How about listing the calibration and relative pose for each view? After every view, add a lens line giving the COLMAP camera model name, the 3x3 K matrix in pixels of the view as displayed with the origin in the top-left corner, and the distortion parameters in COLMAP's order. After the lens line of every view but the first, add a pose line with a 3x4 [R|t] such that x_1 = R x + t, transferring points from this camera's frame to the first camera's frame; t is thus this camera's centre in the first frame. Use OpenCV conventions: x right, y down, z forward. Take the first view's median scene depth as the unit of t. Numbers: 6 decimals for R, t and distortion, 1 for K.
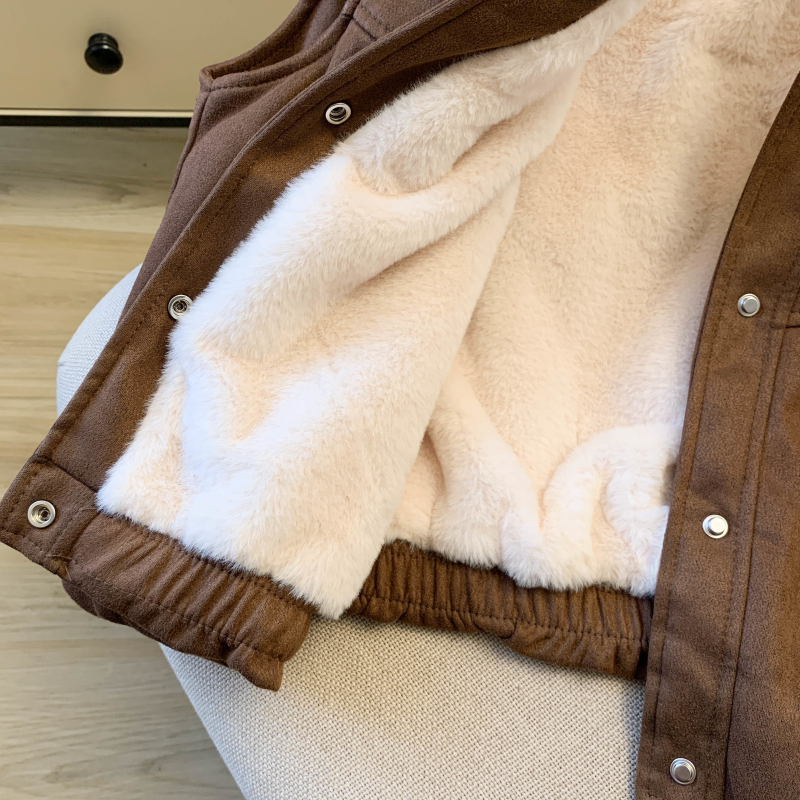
lens RADIAL K [[803.6, 0, 401.0], [0, 803.6, 403.4], [0, 0, 1]] dist [-0.050077, 0.001823]
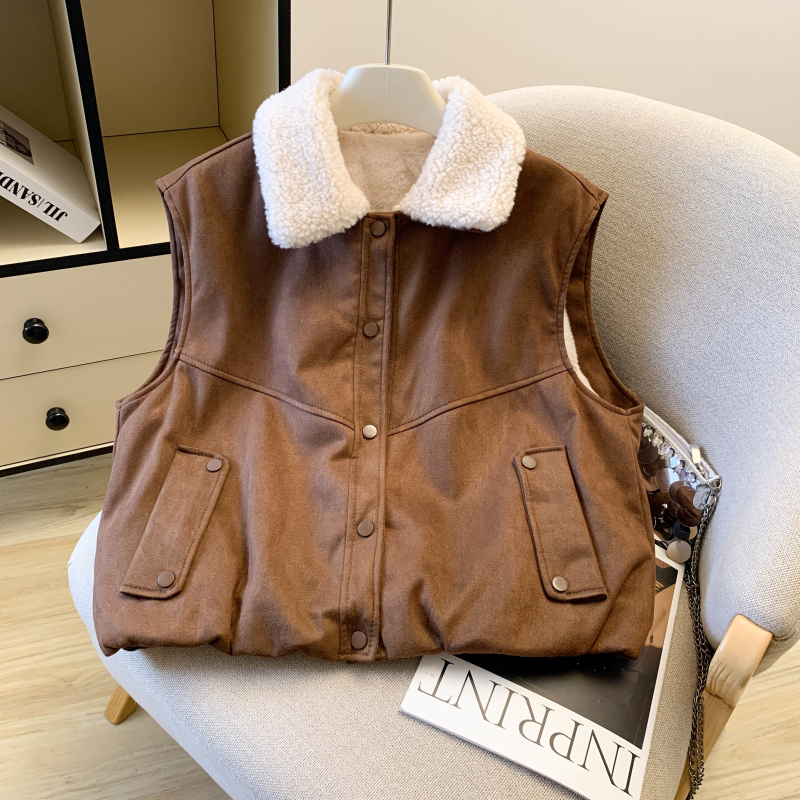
lens RADIAL K [[804.0, 0, 400.0], [0, 804.0, 400.0], [0, 0, 1]] dist [-0.048086, -0.004609]
pose [[0.962379, -0.239148, 0.128979, 0.094838], [0.270400, 0.889540, -0.368243, 0.279880], [-0.026667, 0.389265, 0.920740, -0.485031]]
